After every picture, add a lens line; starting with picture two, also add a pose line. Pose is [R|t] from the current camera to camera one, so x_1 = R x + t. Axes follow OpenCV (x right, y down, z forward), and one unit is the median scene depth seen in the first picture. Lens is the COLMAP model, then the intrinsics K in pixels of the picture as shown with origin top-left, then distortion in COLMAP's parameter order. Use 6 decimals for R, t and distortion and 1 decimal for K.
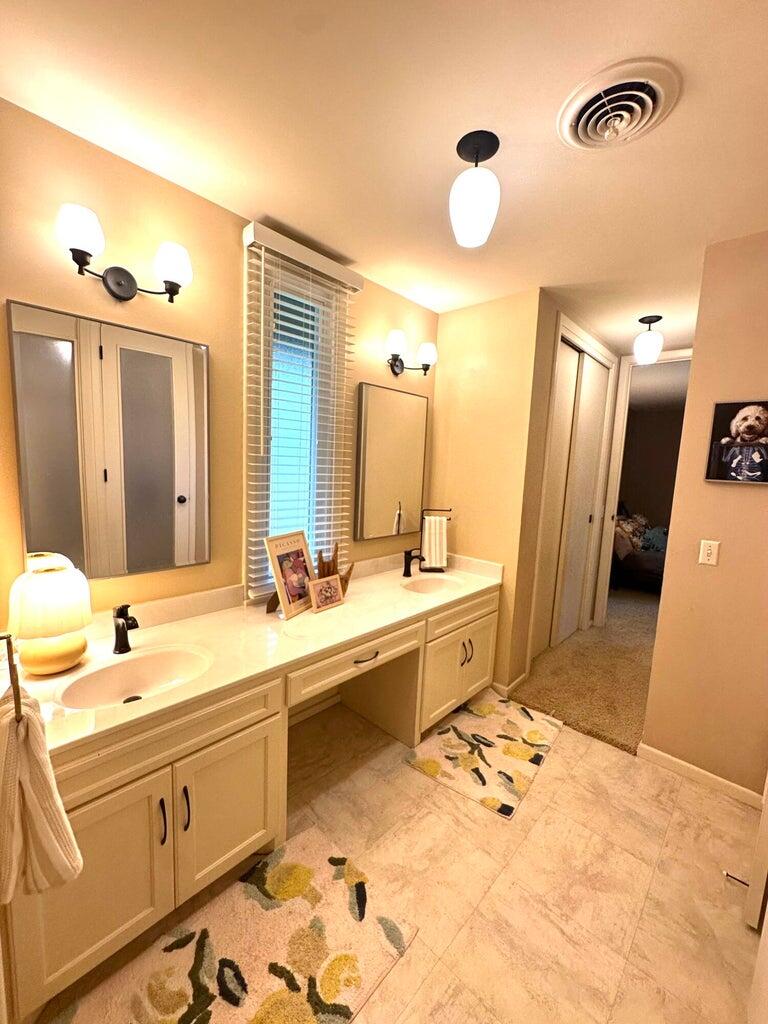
lens RADIAL K [[410.5, 0, 380.0], [0, 410.5, 511.3], [0, 0, 1]] dist [-0.000573, 0.000952]
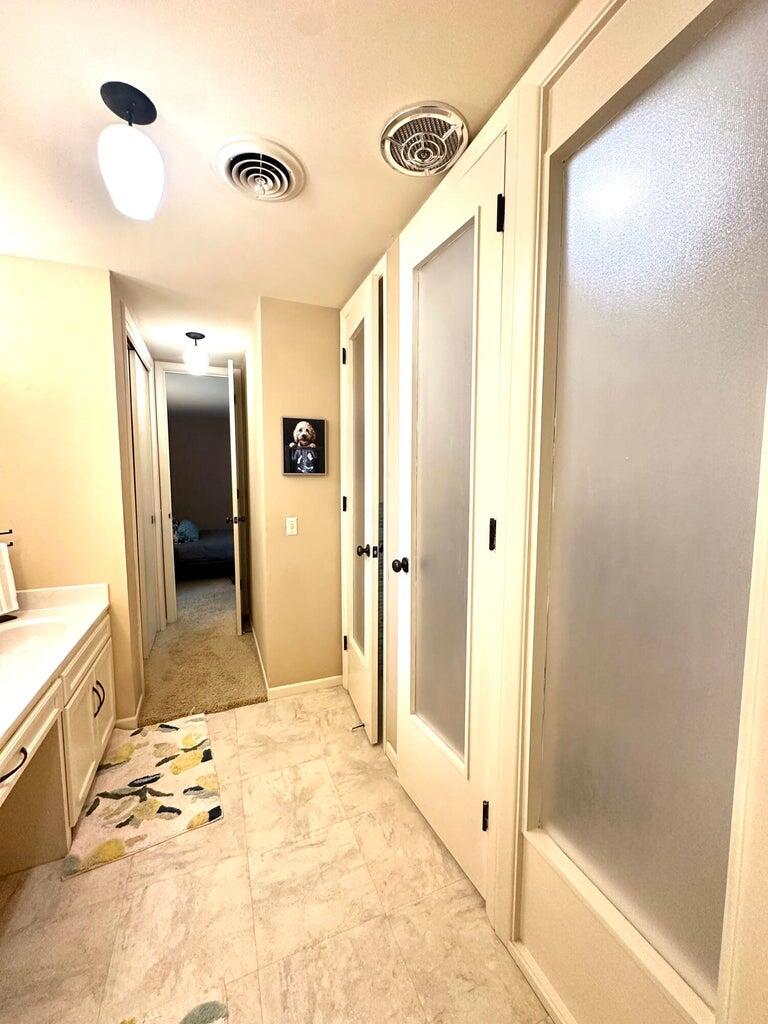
lens RADIAL K [[410.5, 0, 379.4], [0, 410.5, 511.4], [0, 0, 1]] dist [-0.000573, 0.000952]
pose [[0.413894, -0.124639, 0.901752, -0.299752], [0.126840, 0.988816, 0.078455, -0.018874], [-0.901445, 0.081906, 0.425074, 0.145074]]
